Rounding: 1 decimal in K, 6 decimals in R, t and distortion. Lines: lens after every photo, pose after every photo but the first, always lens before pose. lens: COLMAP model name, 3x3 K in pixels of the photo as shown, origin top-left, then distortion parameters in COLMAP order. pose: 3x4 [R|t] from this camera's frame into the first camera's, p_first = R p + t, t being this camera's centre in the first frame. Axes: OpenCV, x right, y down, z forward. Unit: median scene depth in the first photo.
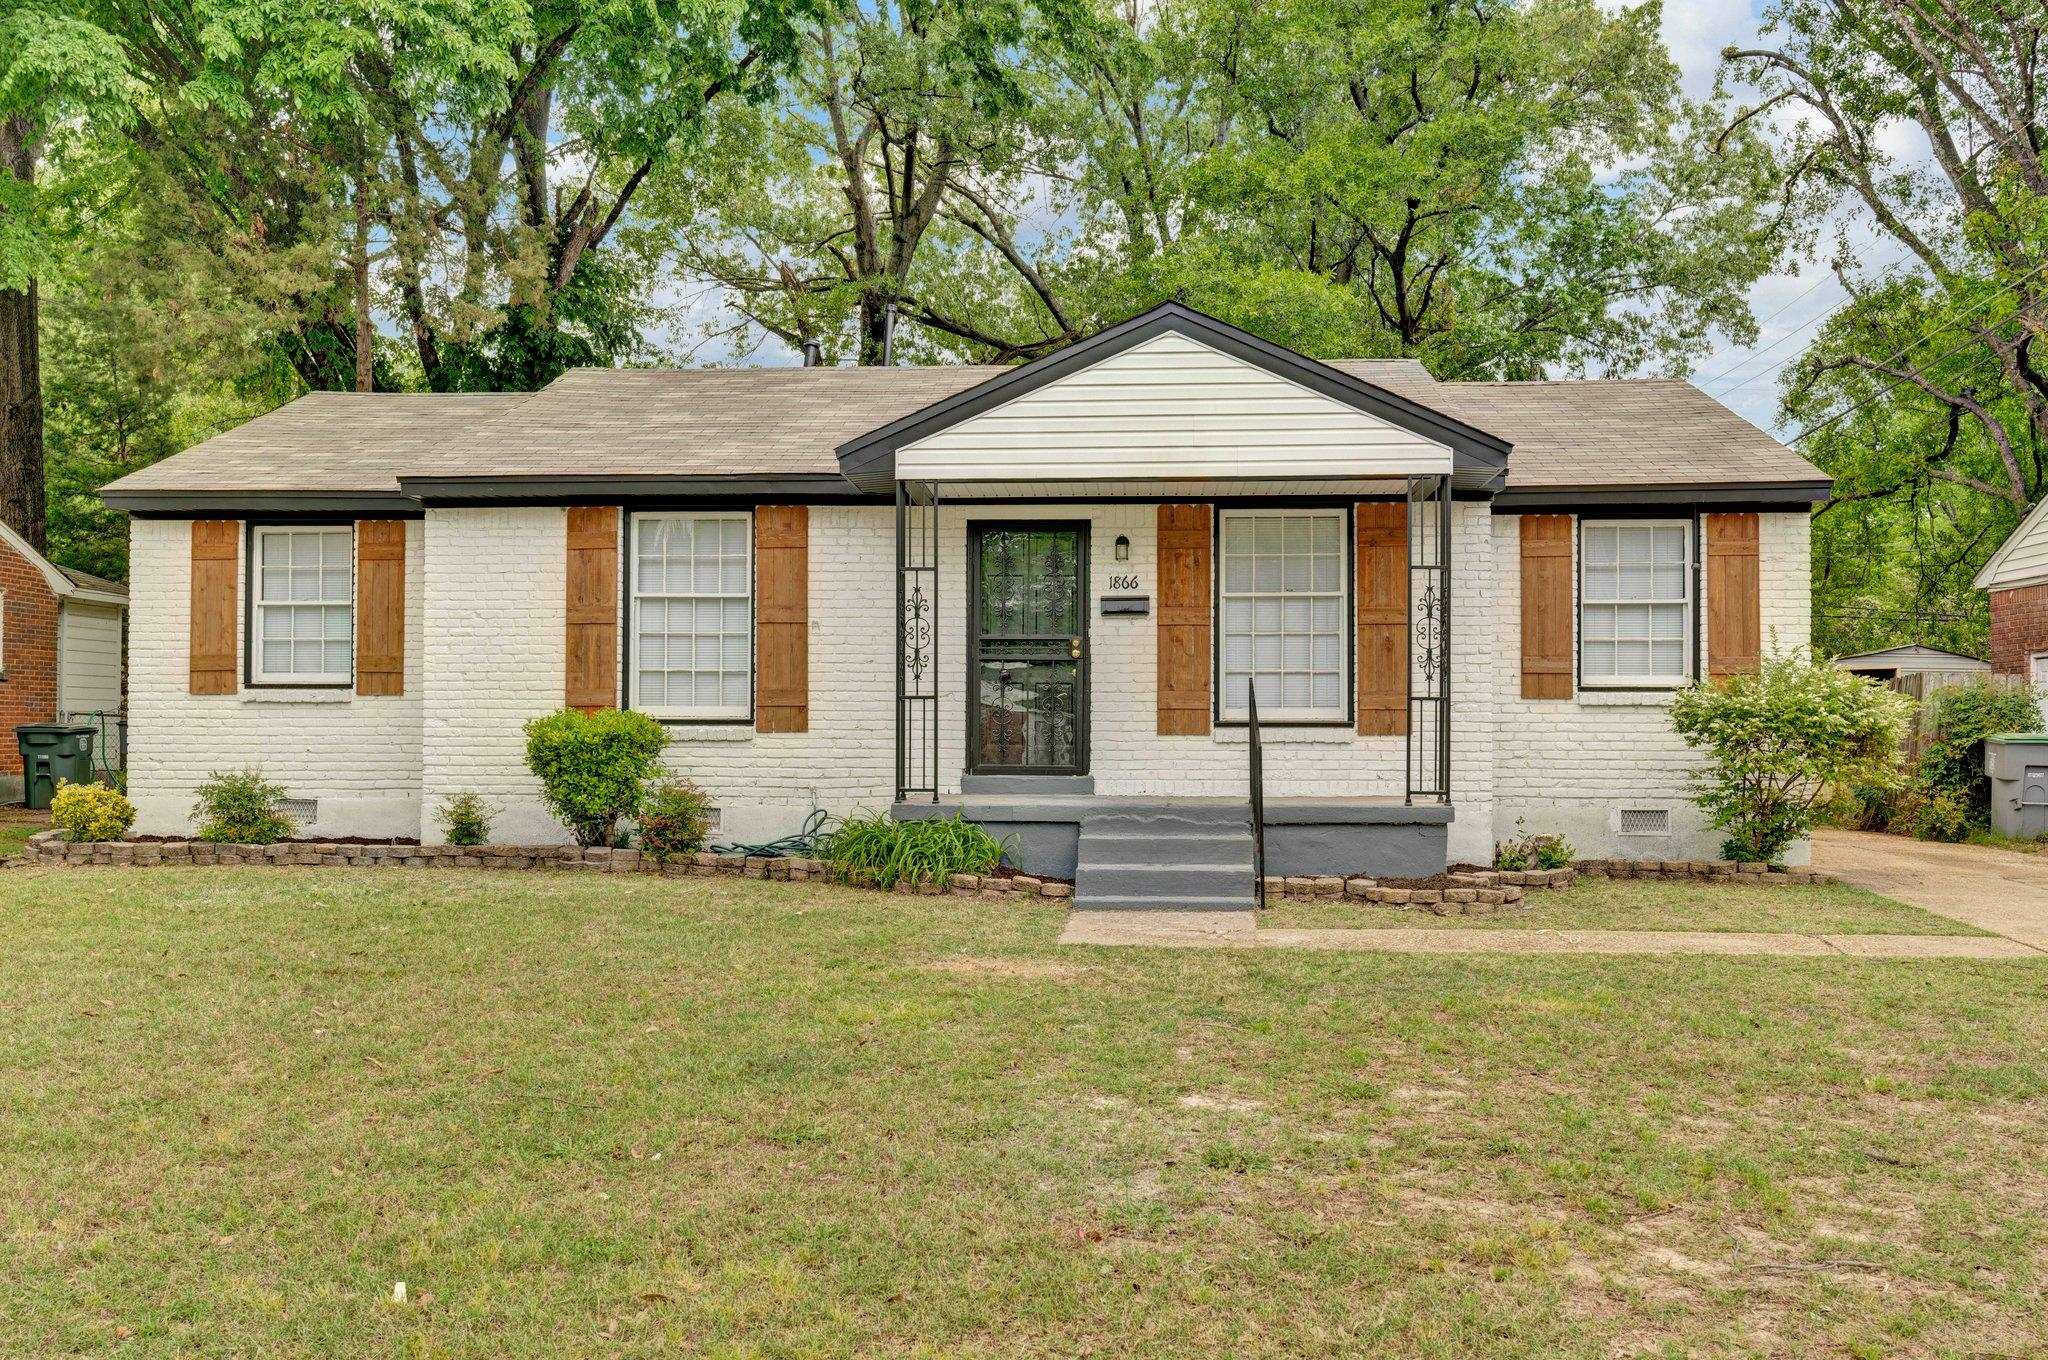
lens RADIAL K [[1723.2, 0, 1024.0], [0, 1723.2, 680.0], [0, 0, 1]] dist [-0.000493, 0.003174]
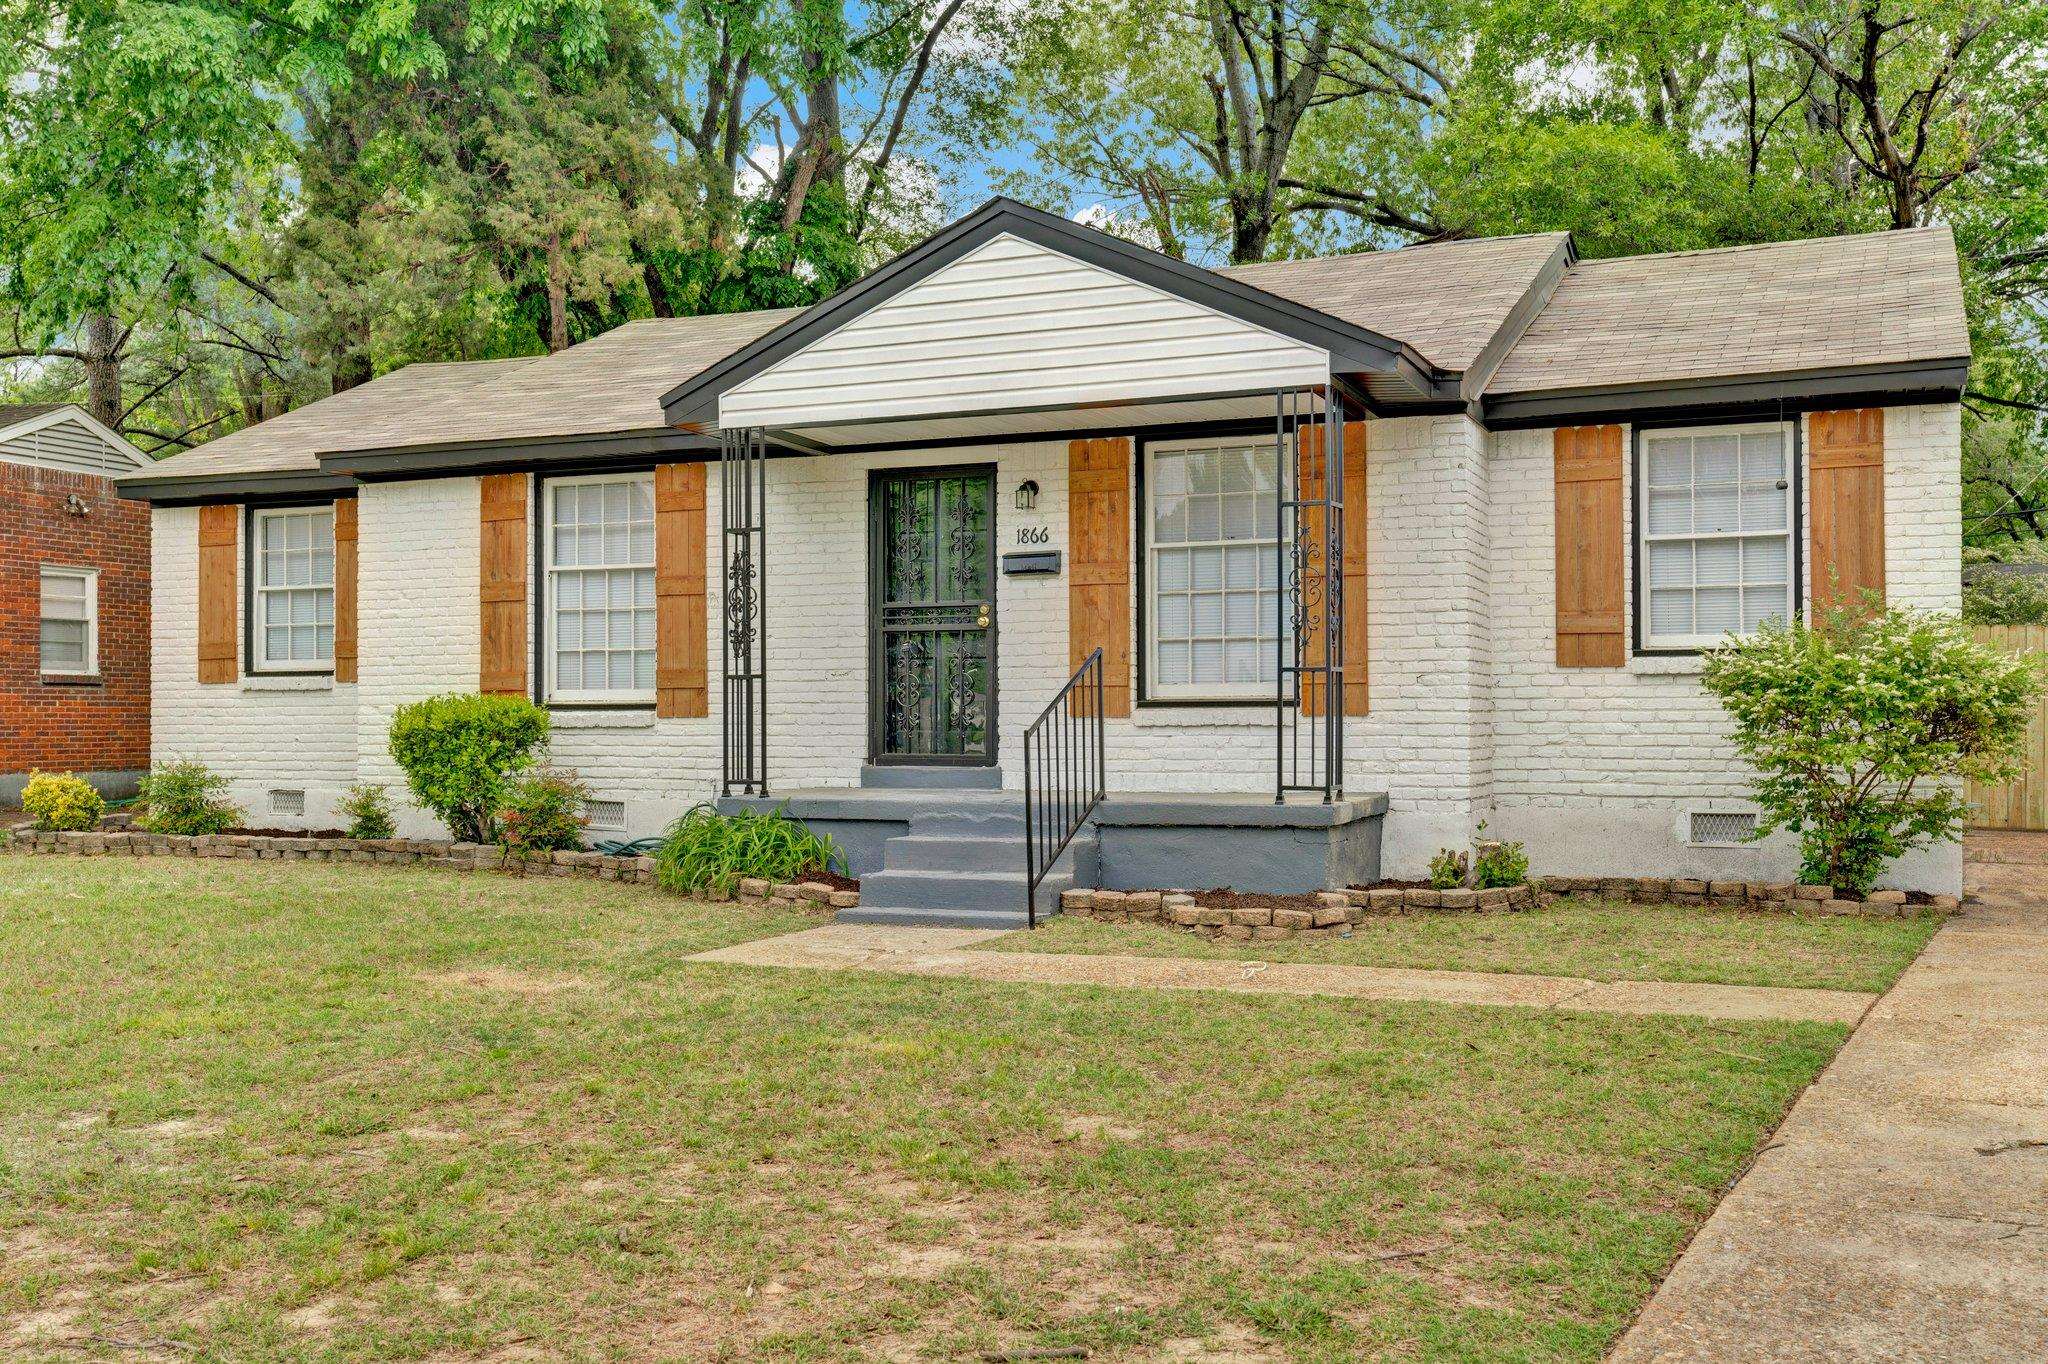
lens RADIAL K [[2022.5, 0, 1024.0], [0, 2022.5, 682.0], [0, 0, 1]] dist [0.008255, -0.006065]
pose [[0.942627, -0.012964, -0.333596, 0.378357], [0.017278, 0.999801, 0.009967, 0.004552], [0.333400, -0.015159, 0.942664, 0.071114]]
